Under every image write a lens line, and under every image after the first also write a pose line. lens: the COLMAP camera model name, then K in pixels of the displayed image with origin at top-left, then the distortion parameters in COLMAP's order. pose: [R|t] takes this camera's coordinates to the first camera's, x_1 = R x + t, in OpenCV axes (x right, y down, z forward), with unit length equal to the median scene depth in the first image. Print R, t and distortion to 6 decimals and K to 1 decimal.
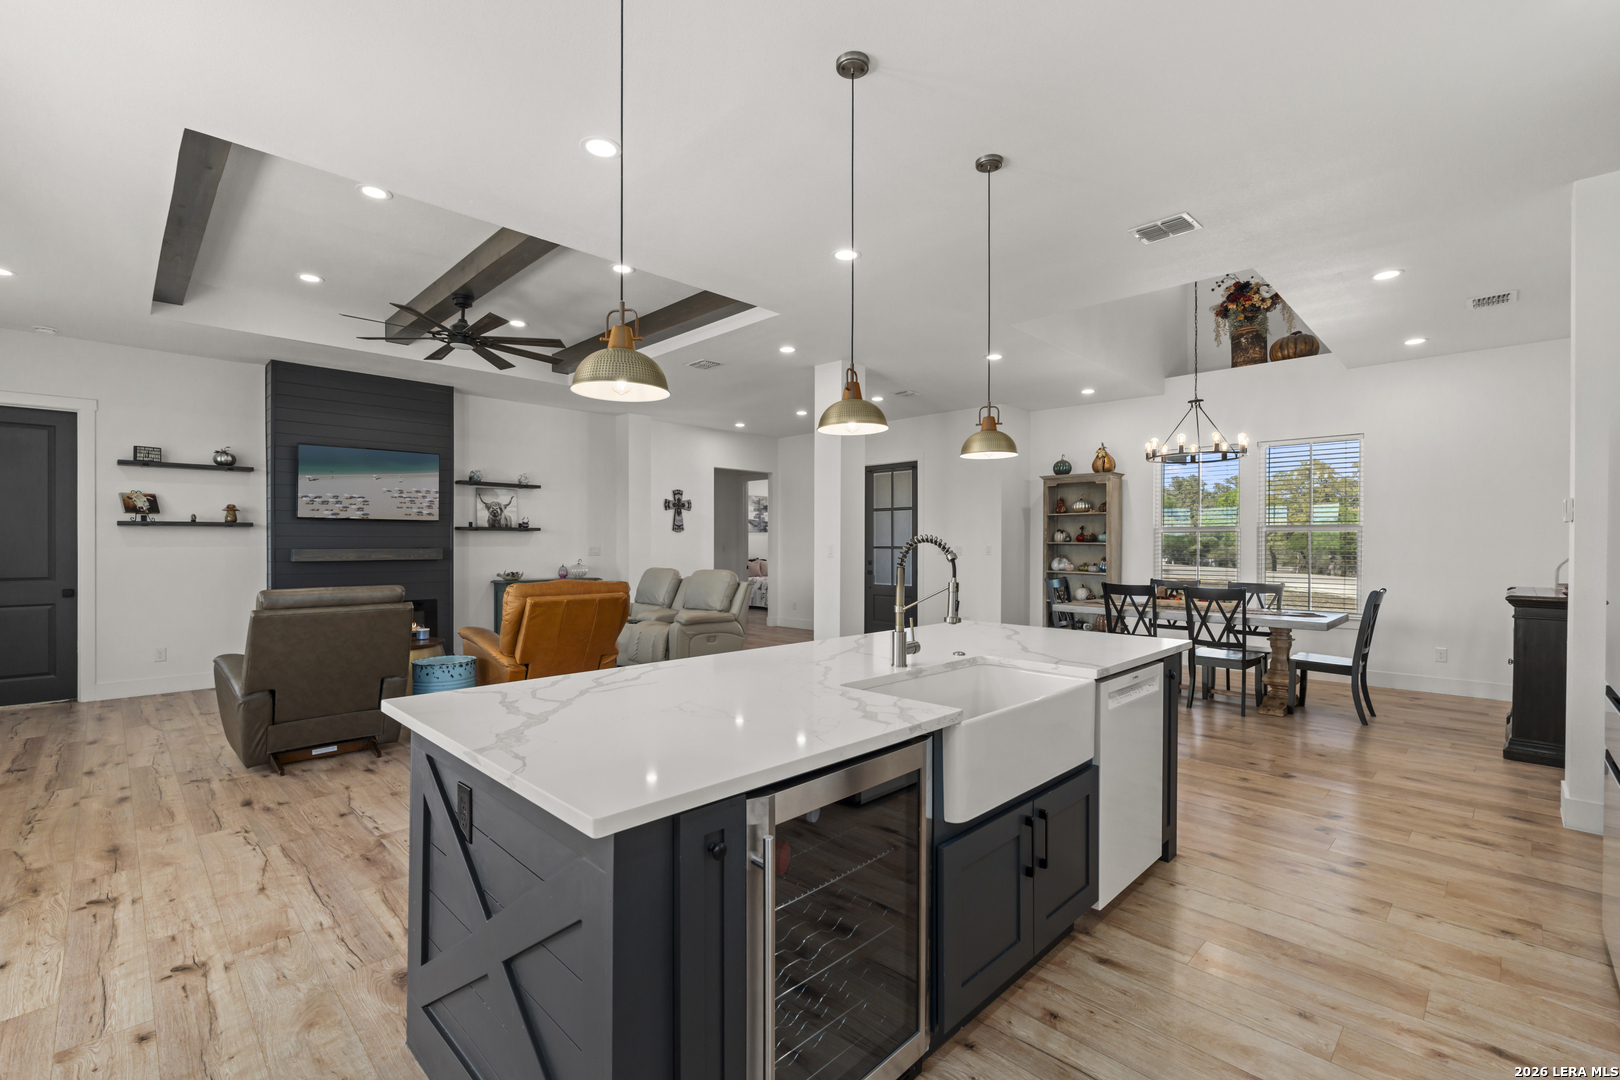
lens RADIAL K [[712.0, 0, 811.8], [0, 712.0, 545.6], [0, 0, 1]] dist [-0.002524, 0.000029]
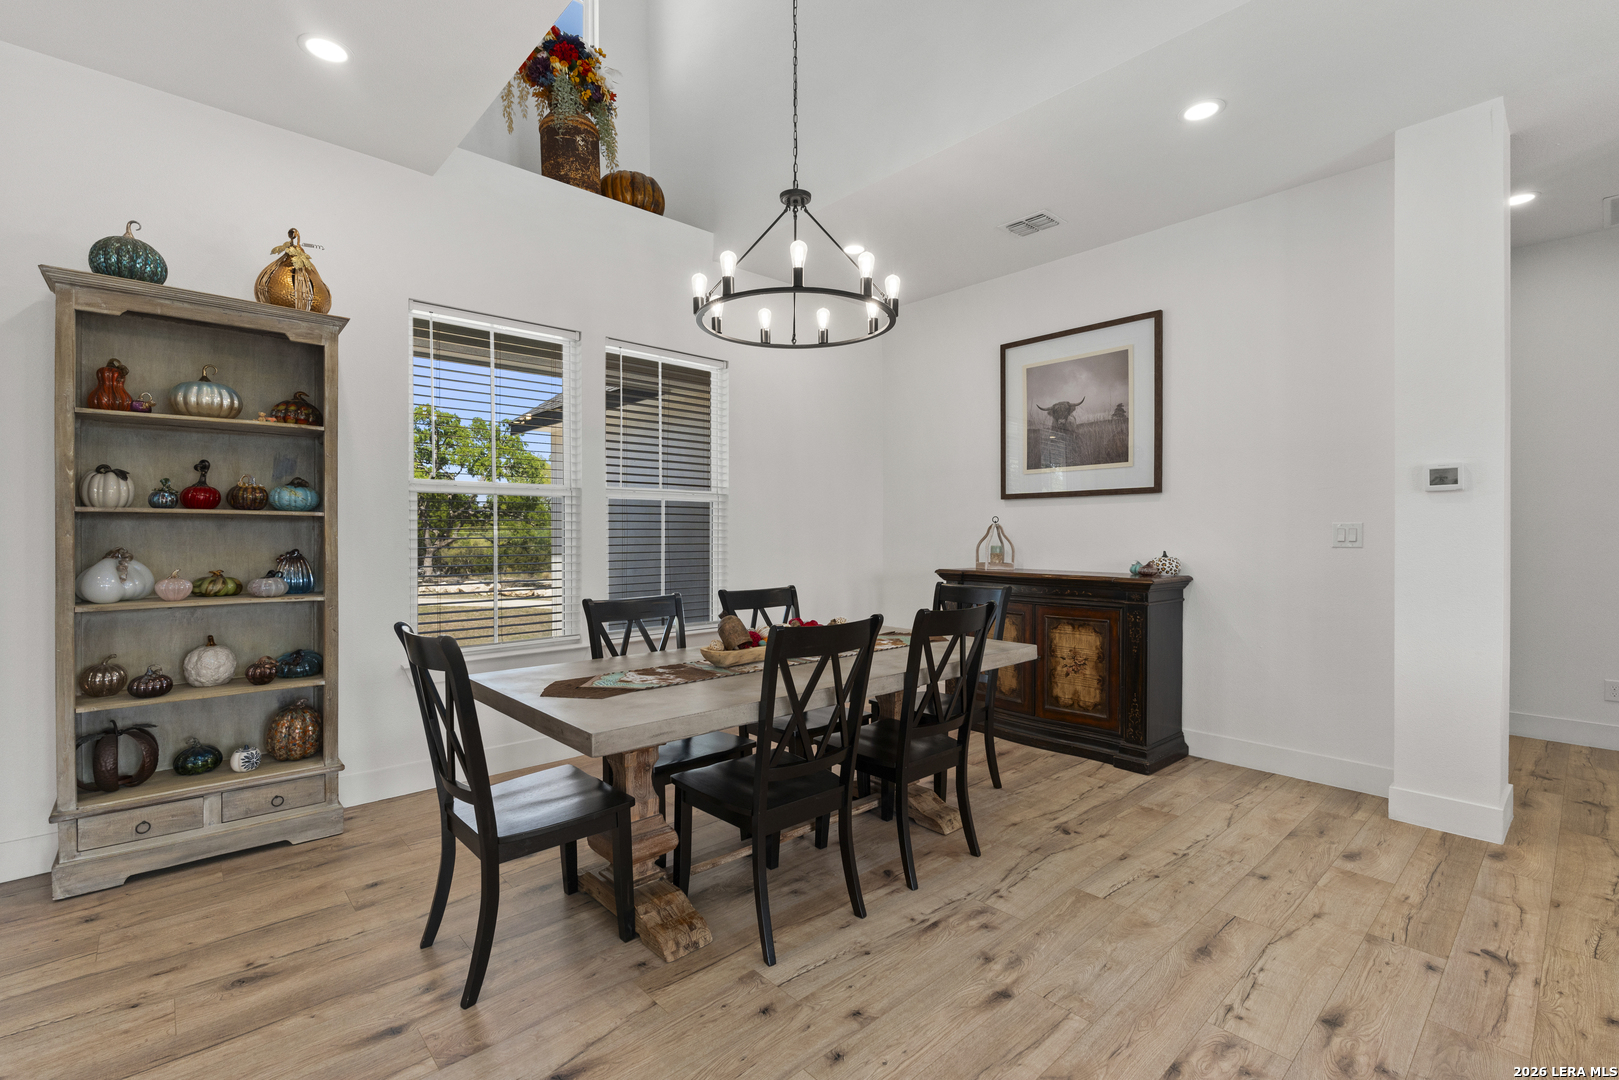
lens RADIAL K [[710.4, 0, 809.5], [0, 710.4, 540.0], [0, 0, 1]] dist [-0.001736, -0.000021]
pose [[0.056729, -0.014417, 0.998286, 0.068104], [0.004774, 0.999888, 0.014169, 0.006277], [-0.998378, 0.003962, 0.056791, 0.717928]]
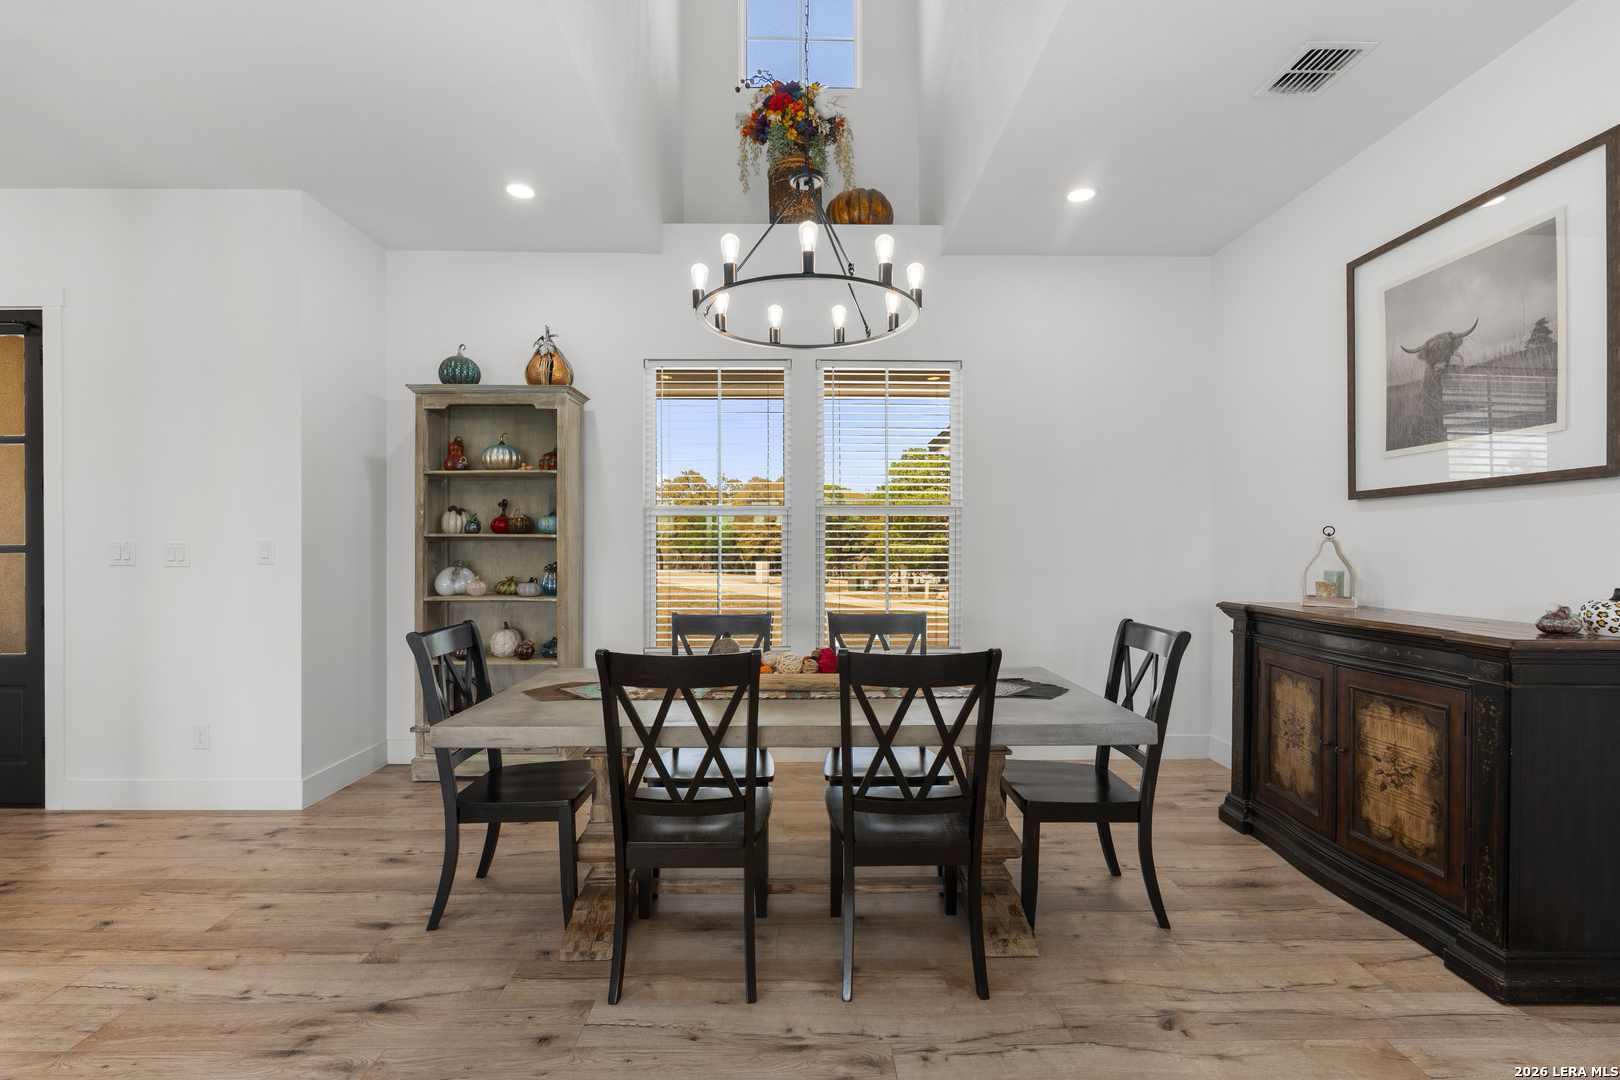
lens RADIAL K [[712.0, 0, 811.8], [0, 712.0, 545.6], [0, 0, 1]] dist [-0.002524, 0.000029]
pose [[0.697769, -0.003156, 0.716316, 0.187141], [0.006272, 0.999979, -0.001703, 0.005364], [-0.716295, 0.005681, 0.697774, 0.533676]]
